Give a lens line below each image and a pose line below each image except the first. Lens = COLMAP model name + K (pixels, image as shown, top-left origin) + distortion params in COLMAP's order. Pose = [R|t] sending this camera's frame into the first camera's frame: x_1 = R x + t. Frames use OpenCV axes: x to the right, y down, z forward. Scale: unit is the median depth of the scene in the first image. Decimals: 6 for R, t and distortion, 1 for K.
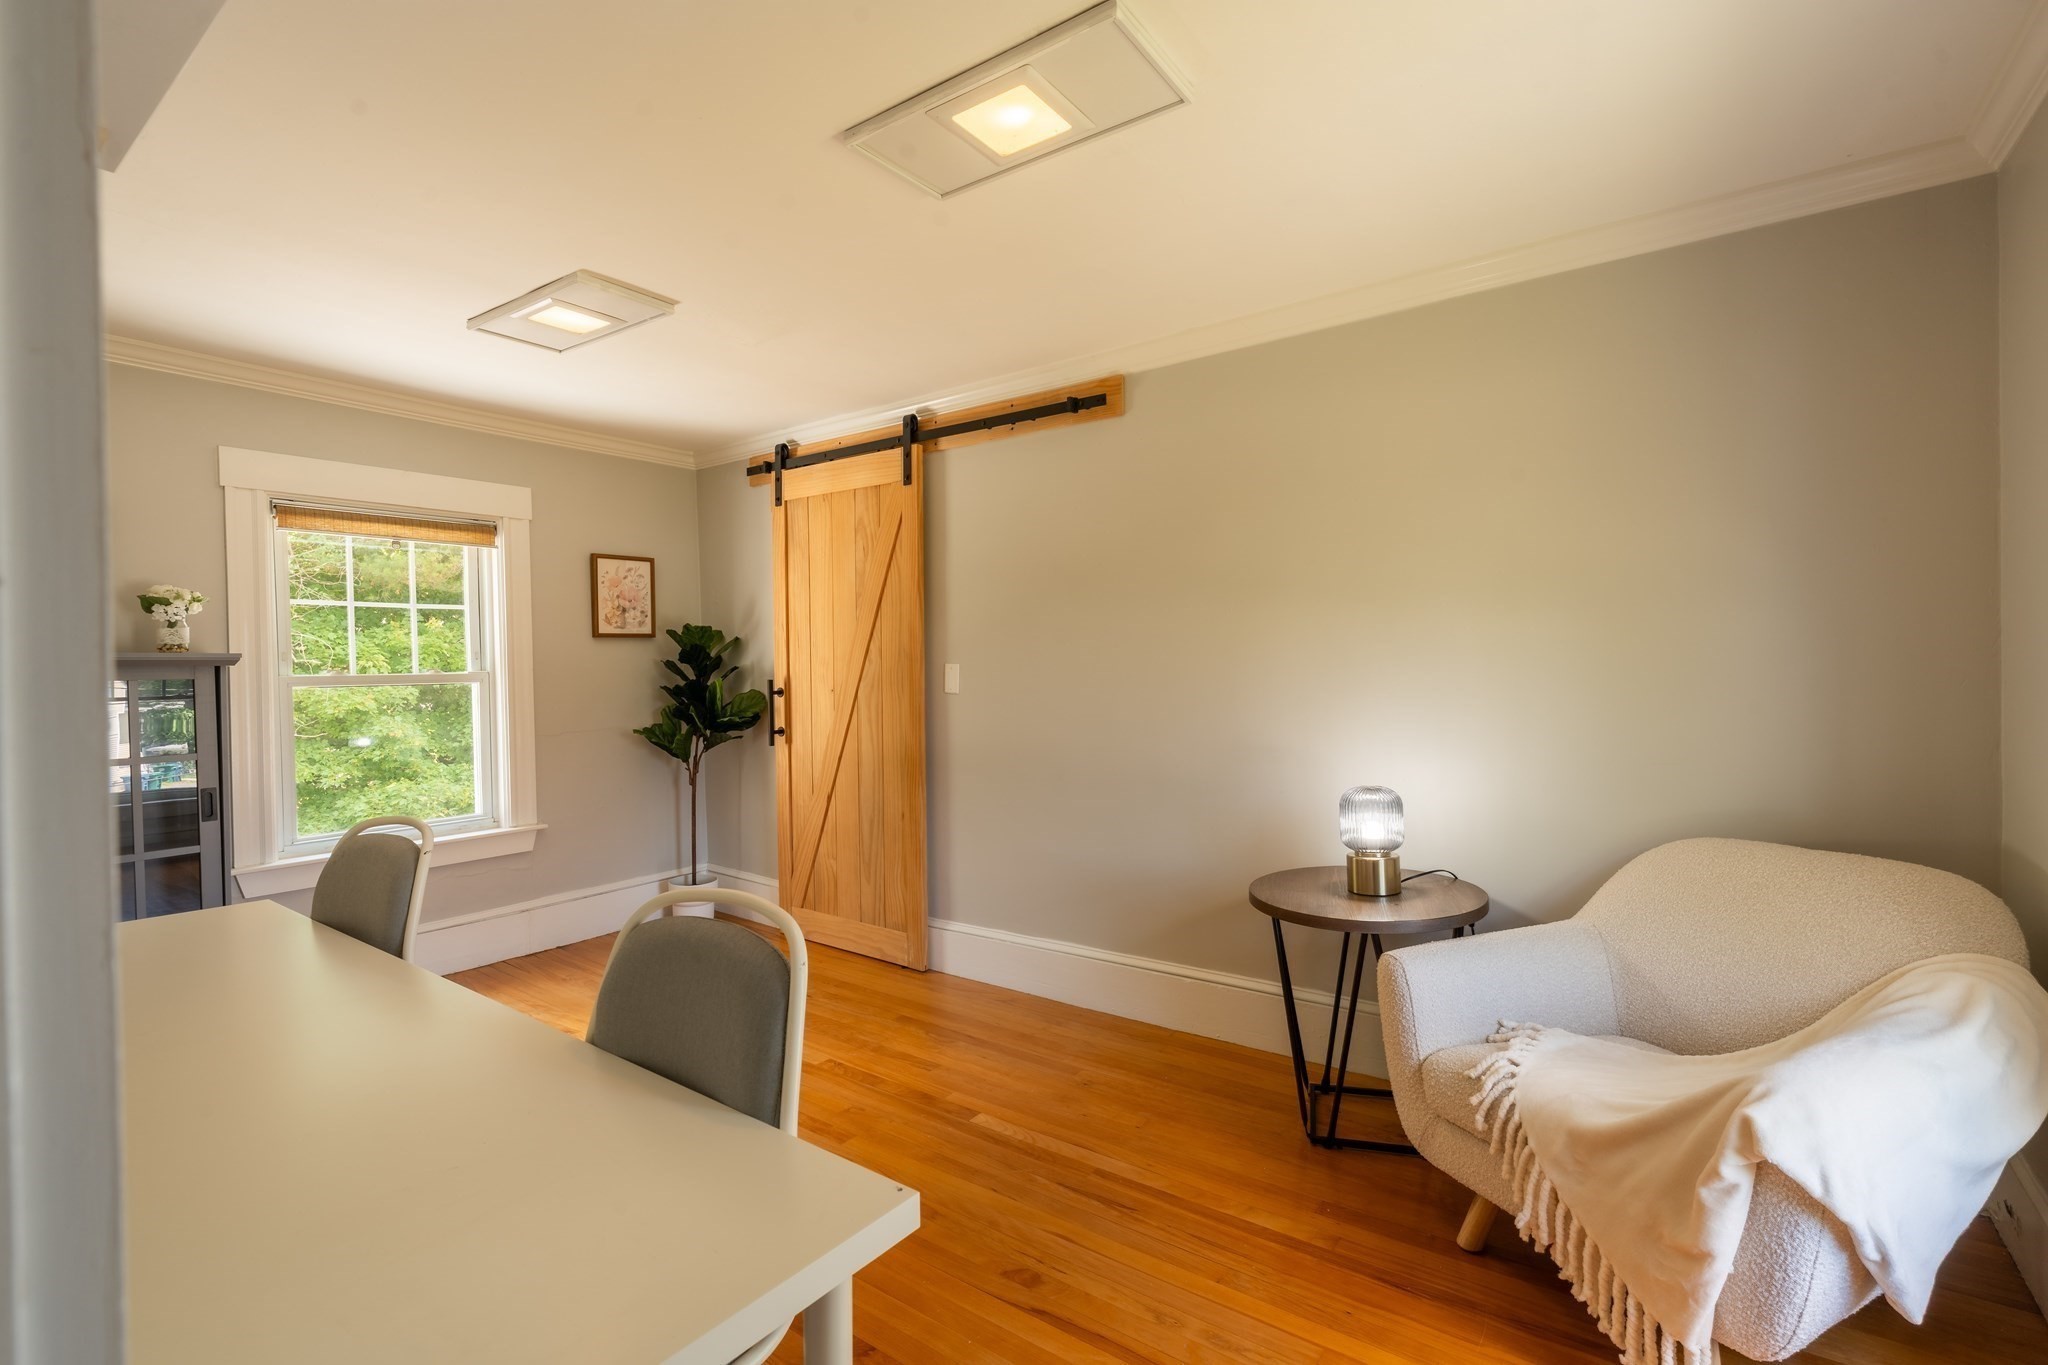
lens RADIAL K [[937.8, 0, 1024.0], [0, 937.8, 682.5], [0, 0, 1]] dist [-0.002634, -0.000290]
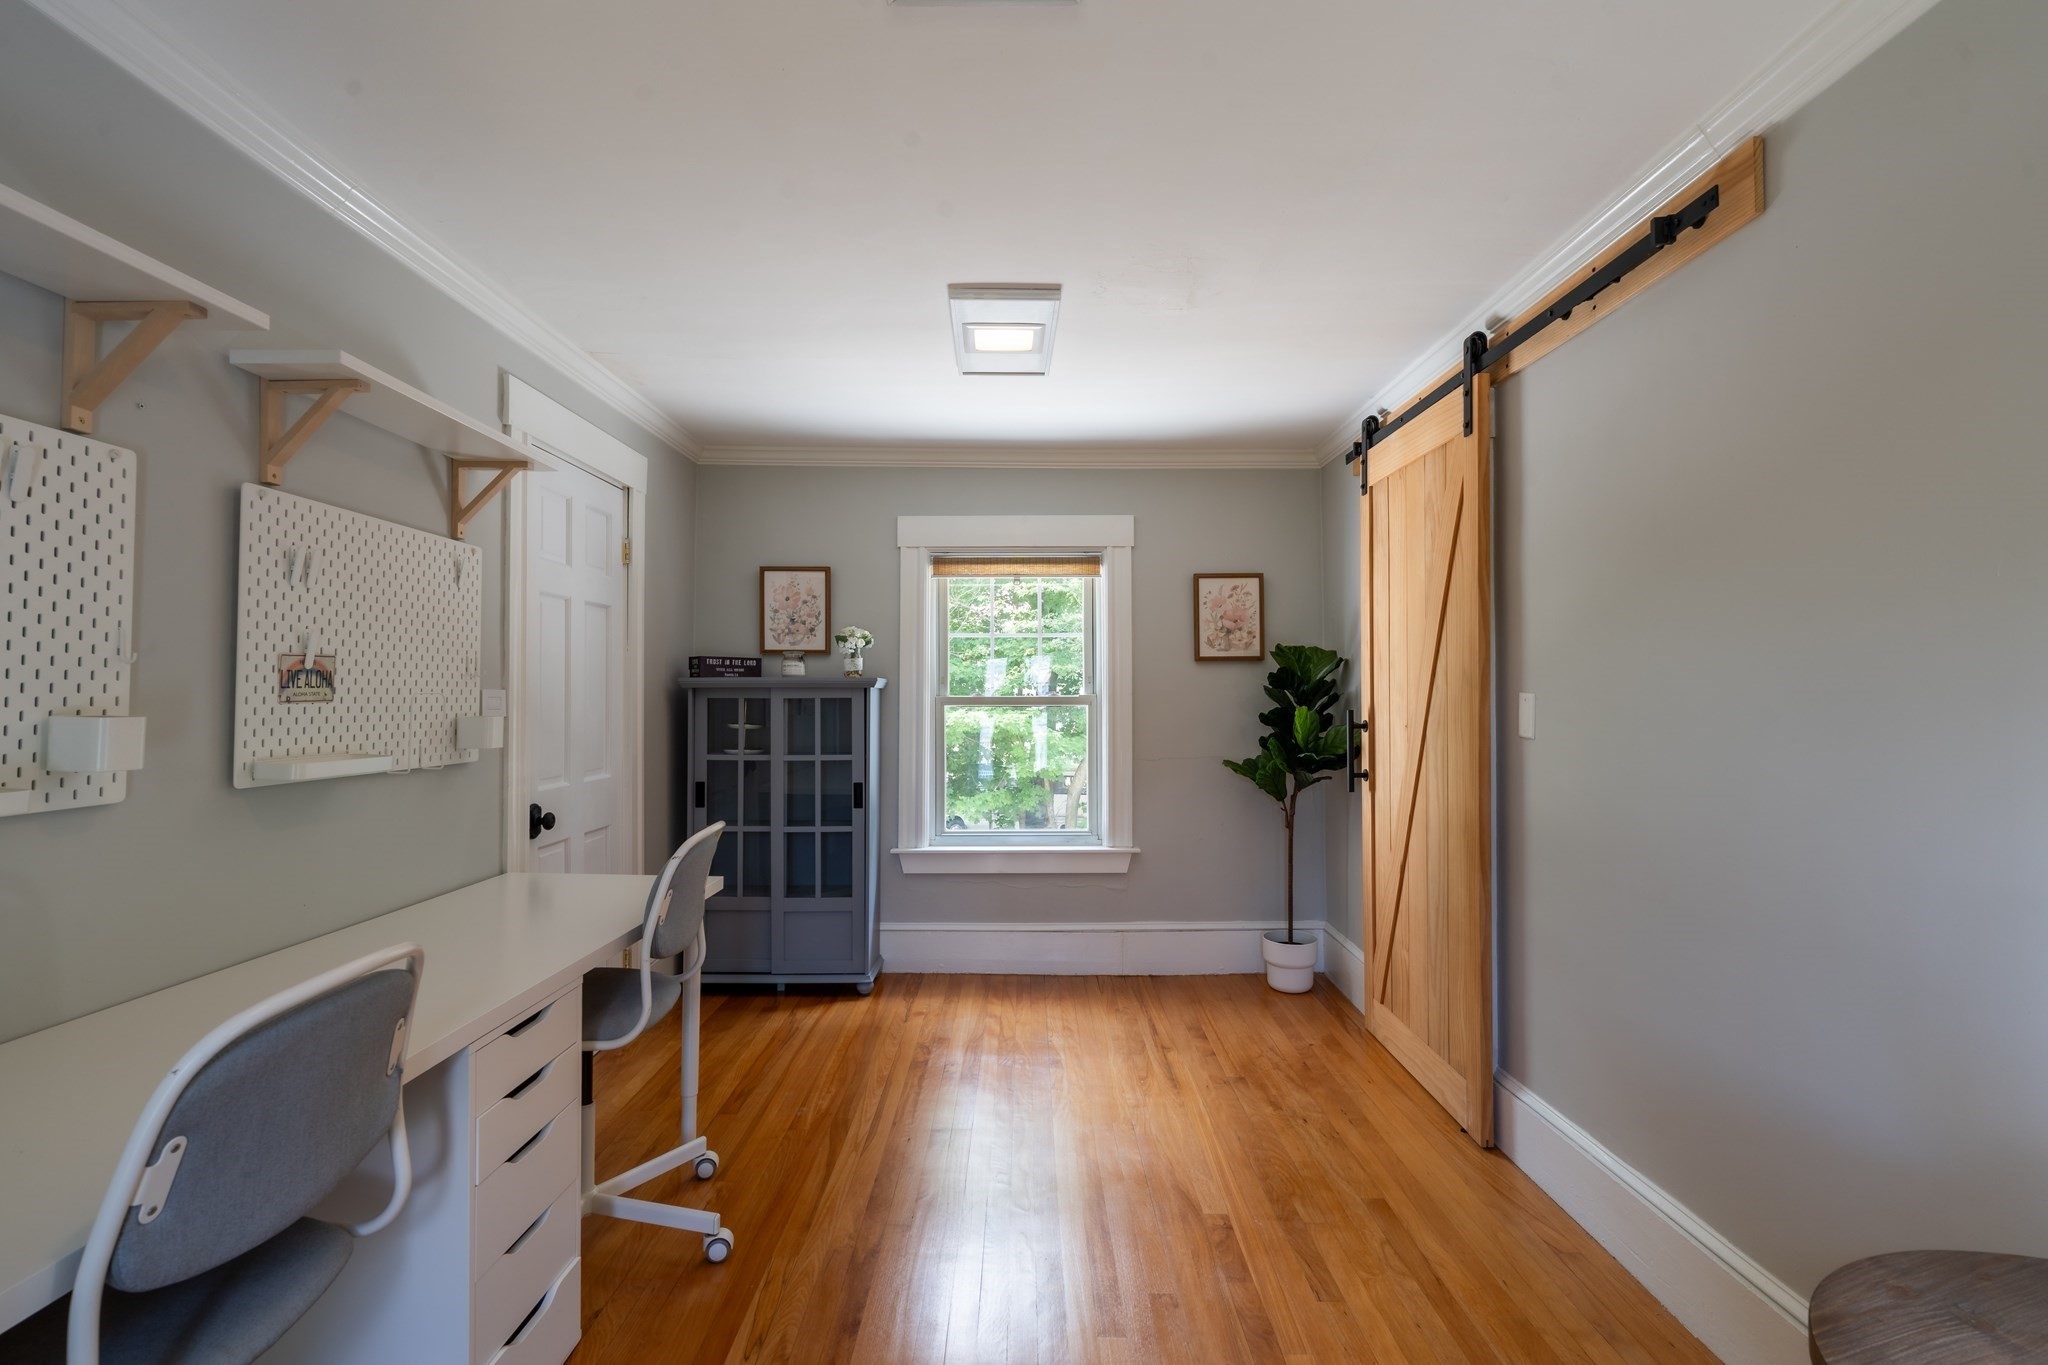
lens RADIAL K [[944.0, 0, 1024.0], [0, 944.0, 682.5], [0, 0, 1]] dist [0.002754, 0.000415]
pose [[0.595259, 0.003063, -0.803528, 0.220324], [-0.024180, 0.999608, -0.014102, -0.008483], [0.803170, 0.027823, 0.595099, 0.291957]]
